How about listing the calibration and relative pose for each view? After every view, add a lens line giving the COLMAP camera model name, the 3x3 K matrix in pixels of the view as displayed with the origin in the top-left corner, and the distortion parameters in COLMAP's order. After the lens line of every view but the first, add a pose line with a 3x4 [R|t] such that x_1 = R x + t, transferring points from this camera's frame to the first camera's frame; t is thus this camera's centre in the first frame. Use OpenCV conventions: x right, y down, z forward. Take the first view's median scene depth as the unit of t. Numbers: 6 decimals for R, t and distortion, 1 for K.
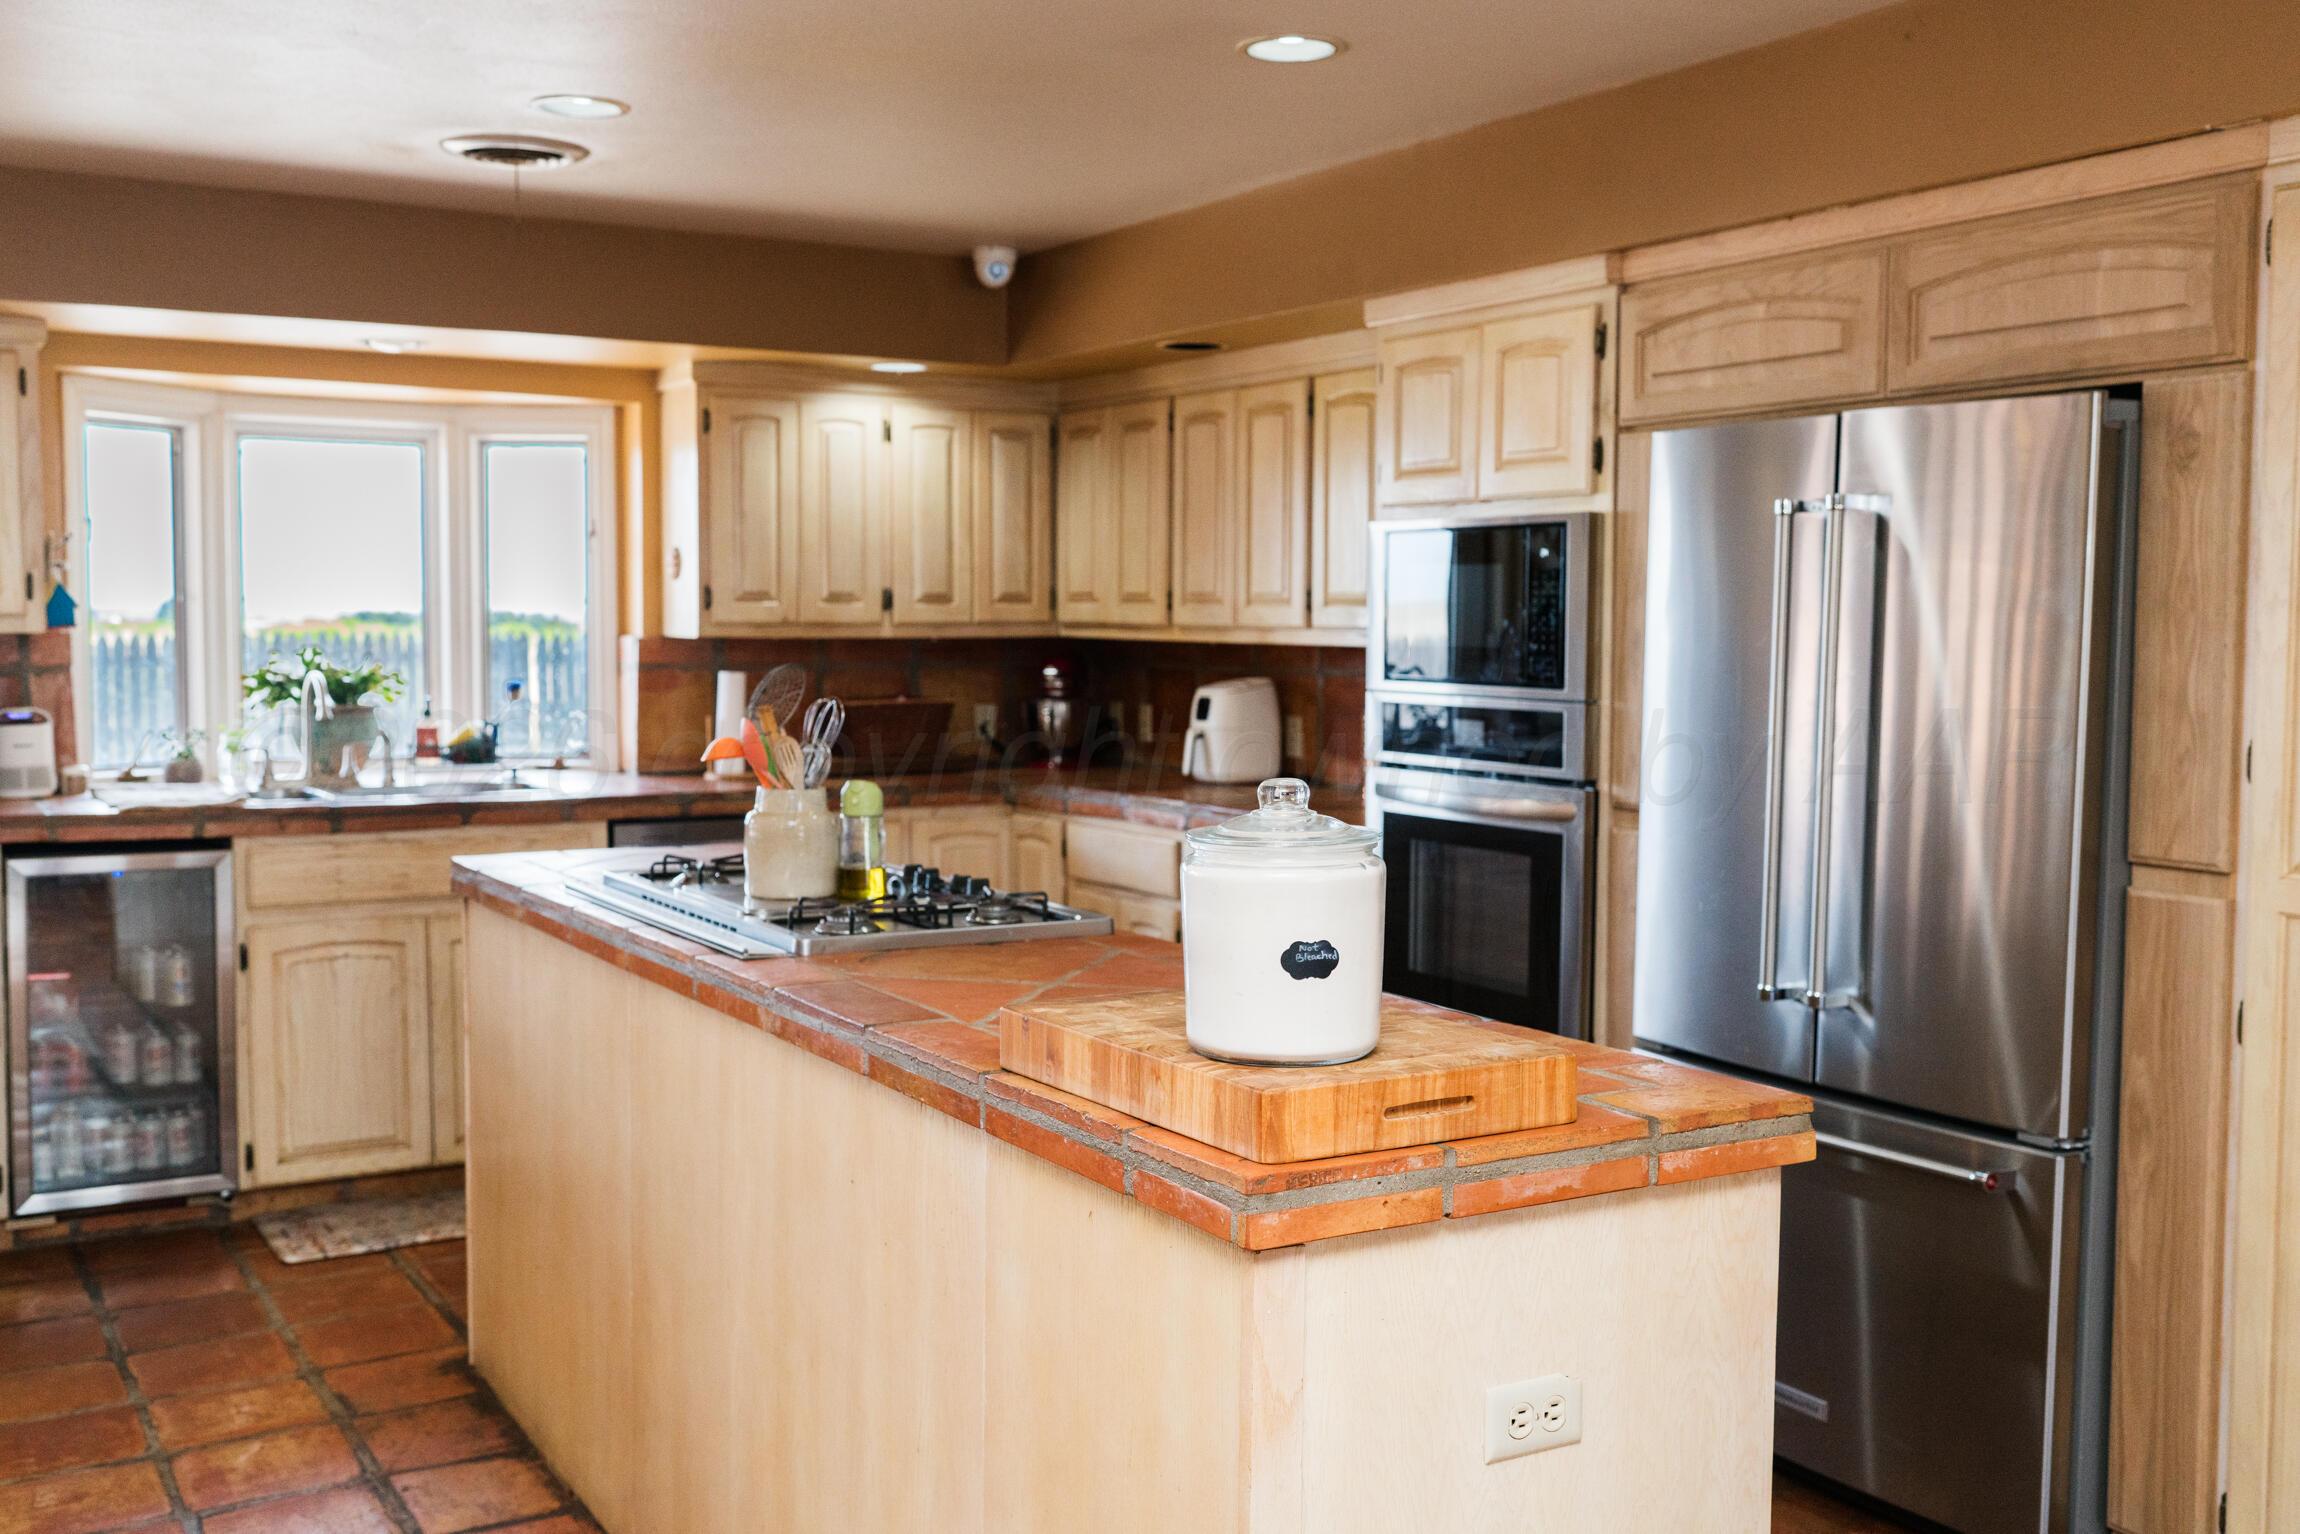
lens RADIAL K [[2272.4, 0, 1134.5], [0, 2272.4, 760.5], [0, 0, 1]] dist [-0.006857, 0.031989]
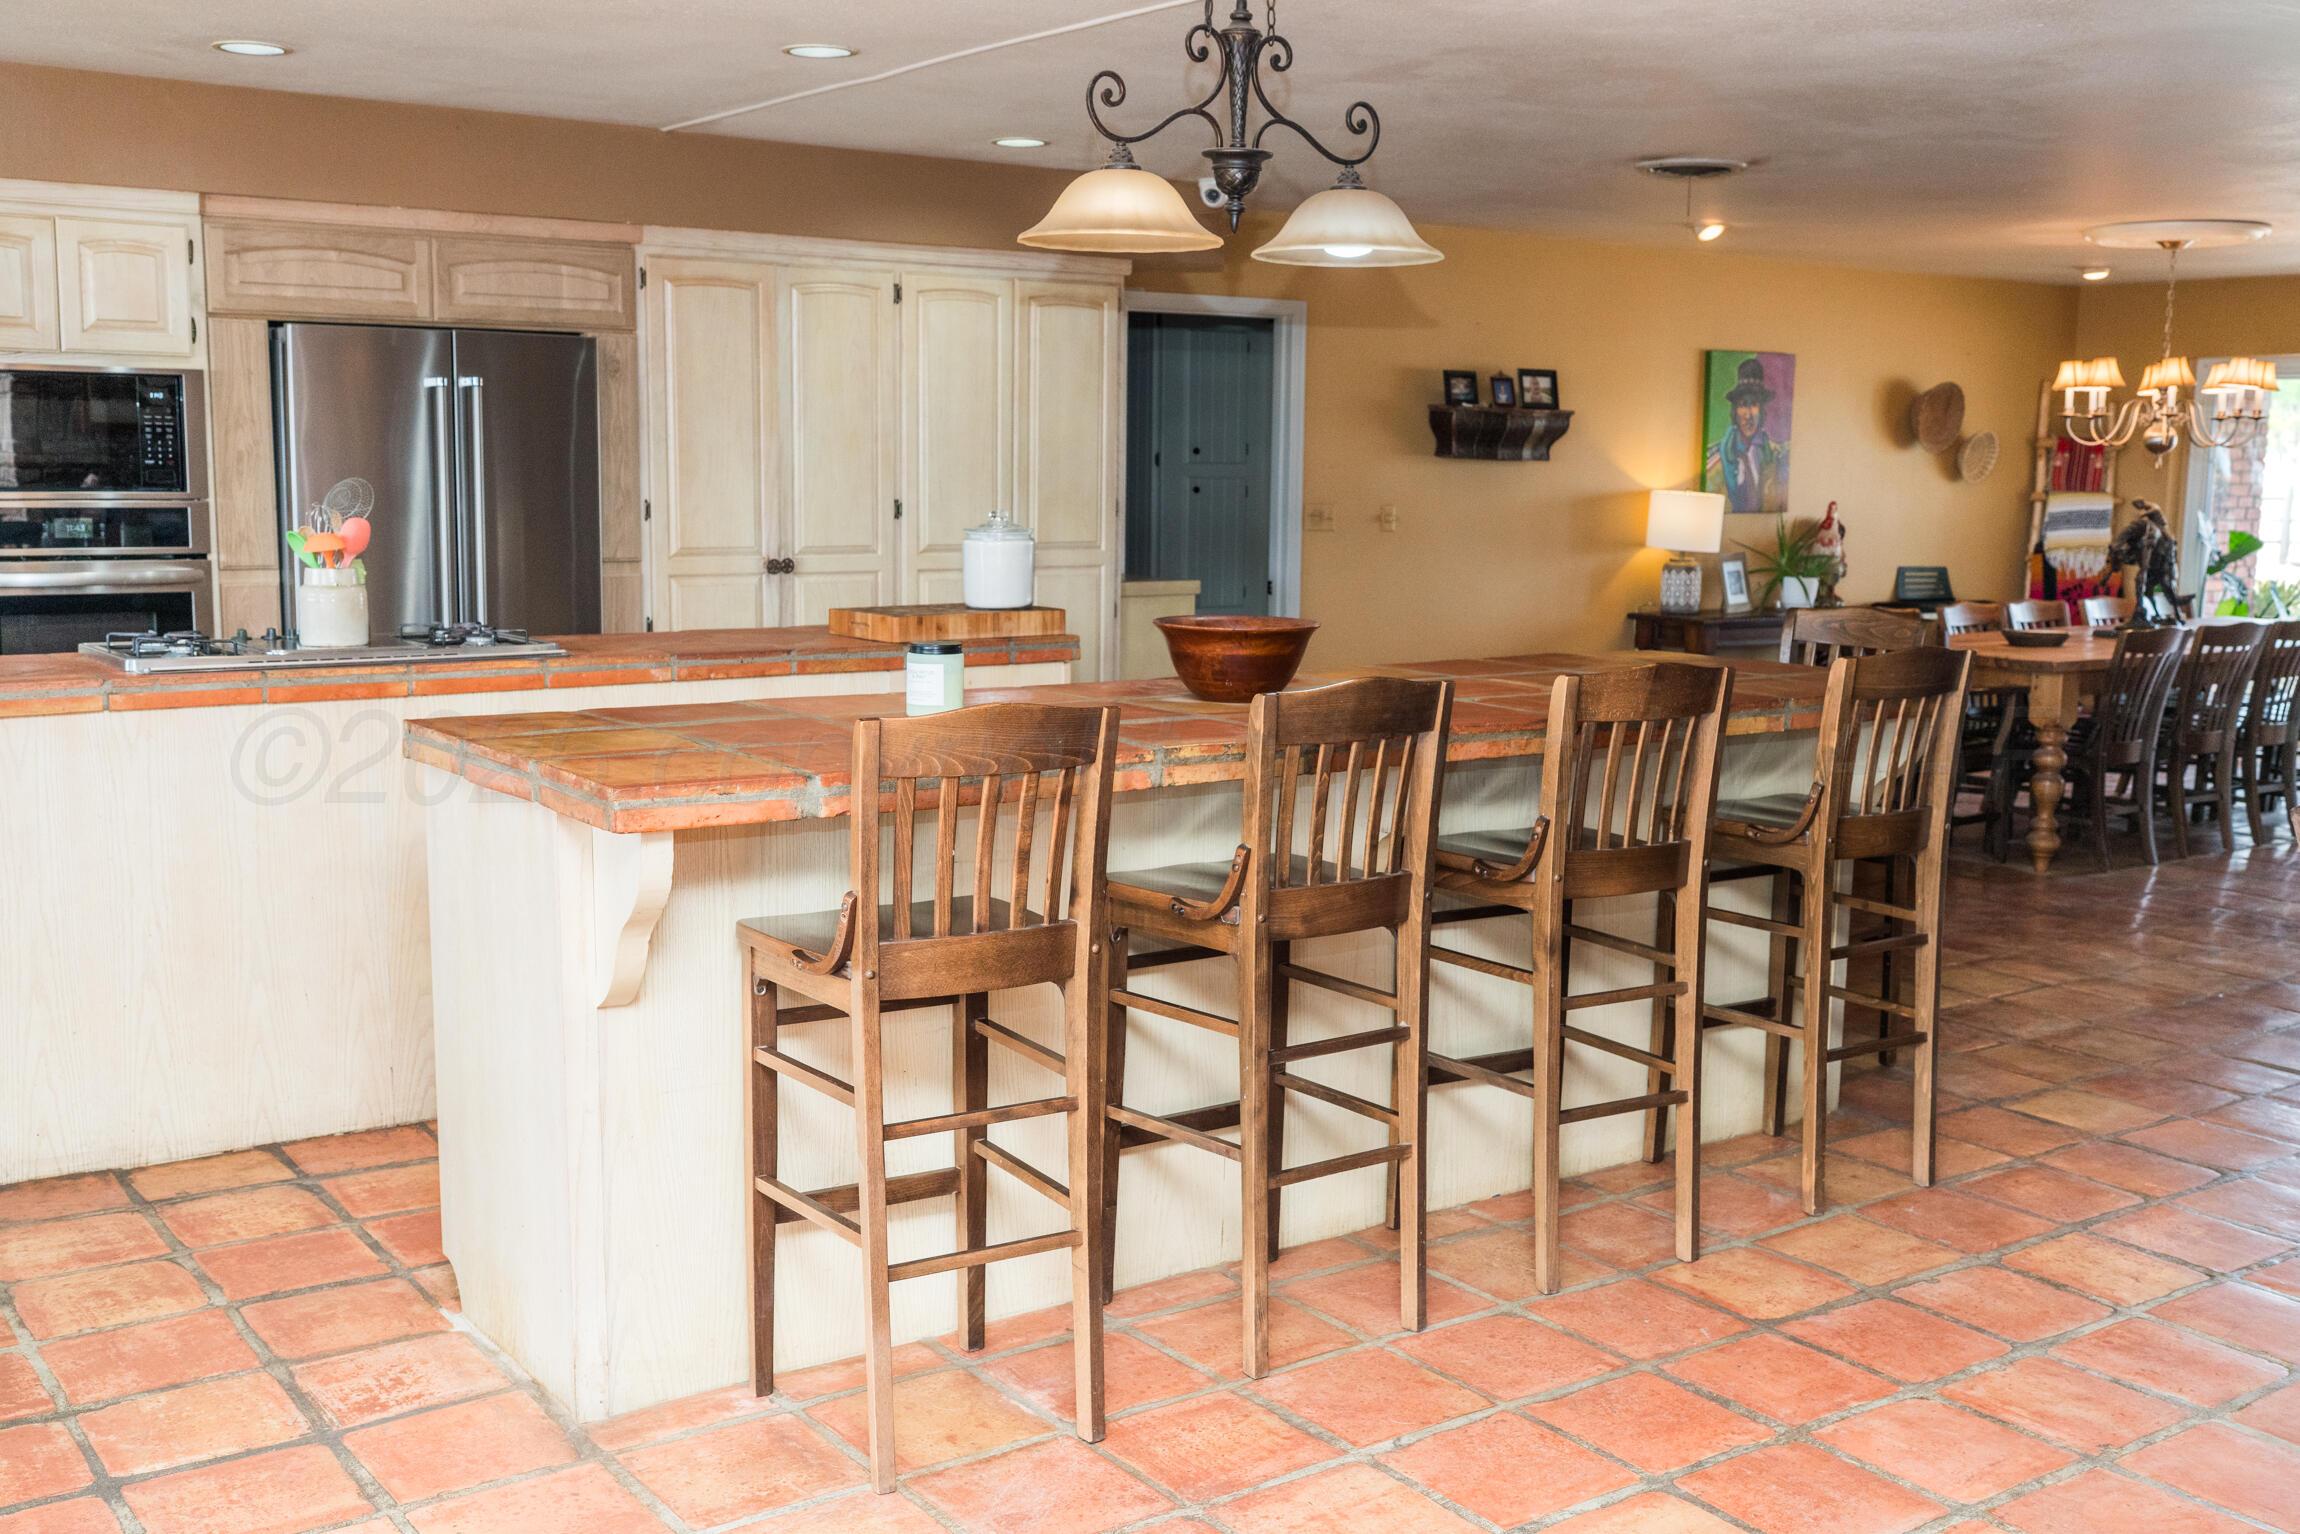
lens RADIAL K [[2272.4, 0, 1134.5], [0, 2272.4, 760.5], [0, 0, 1]] dist [-0.006857, 0.031989]
pose [[-0.091567, -0.138133, 0.986172, -1.036700], [0.050991, 0.988383, 0.143178, -0.029908], [-0.994493, 0.063396, -0.083459, 0.414231]]
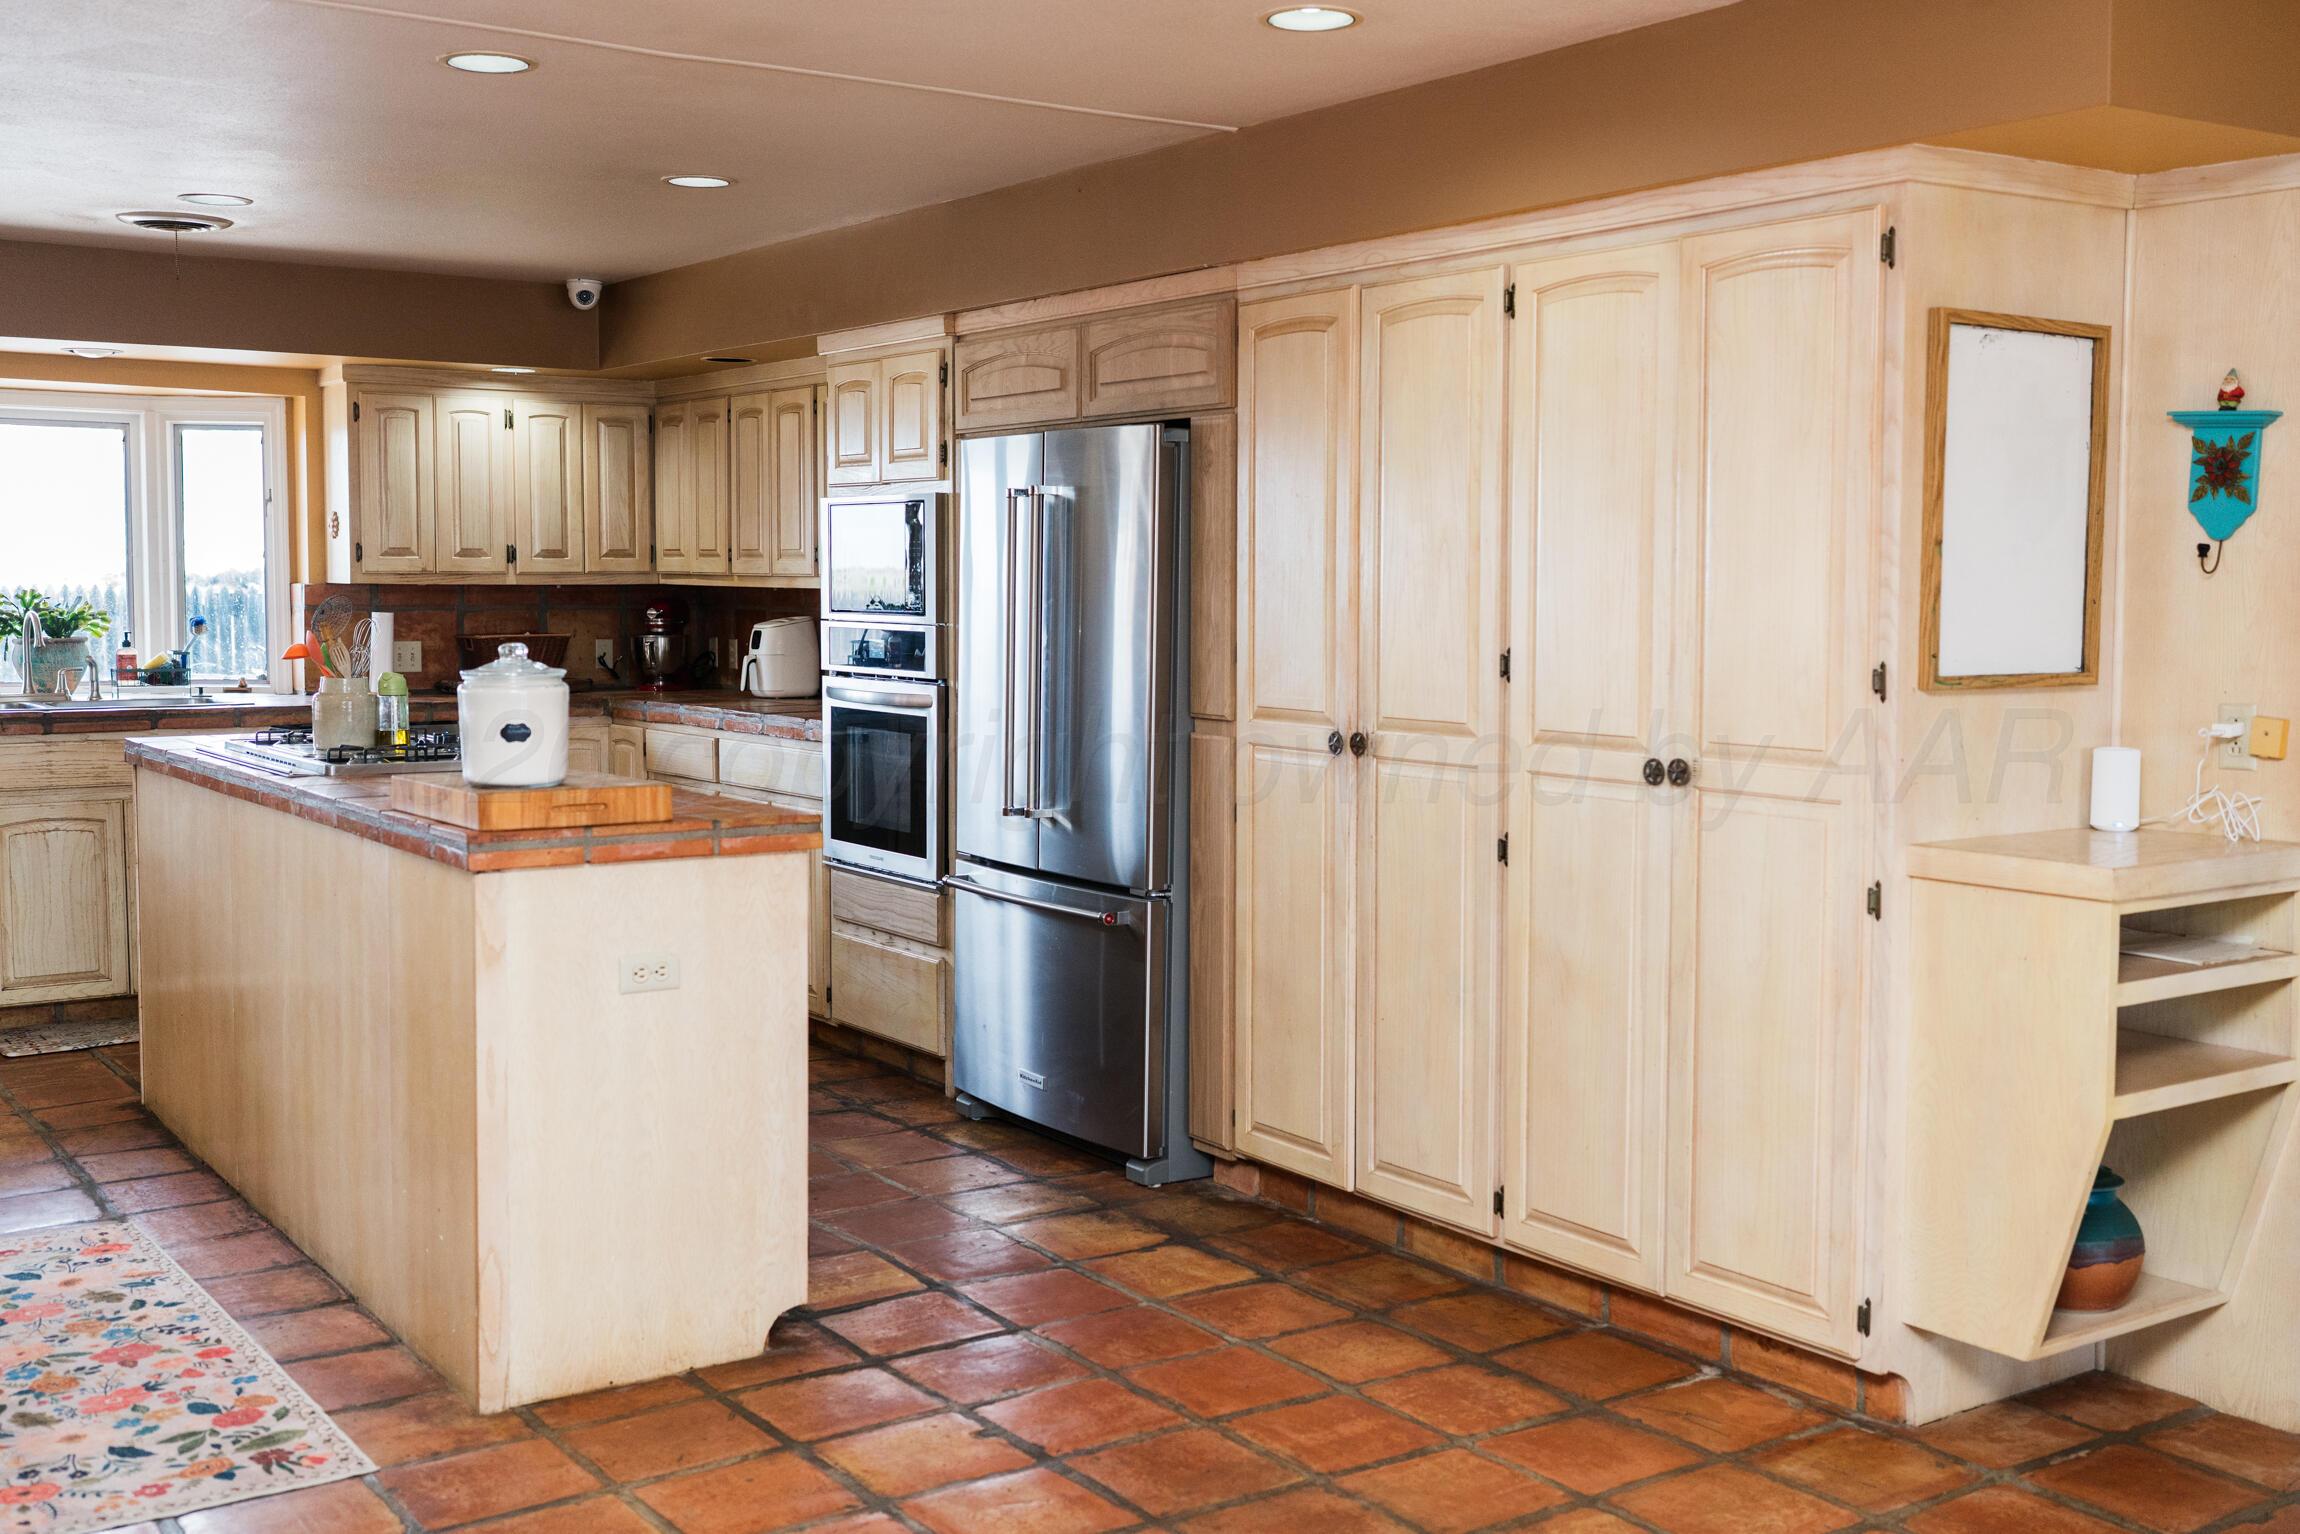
lens RADIAL K [[2392.0, 0, 1199.6], [0, 2392.0, 740.0], [0, 0, 1]] dist [-0.008947, 0.030126]
pose [[0.995799, -0.005331, 0.091412, 0.175058], [0.004879, 0.999975, 0.005169, 0.031424], [-0.091437, -0.004701, 0.995800, -0.410004]]
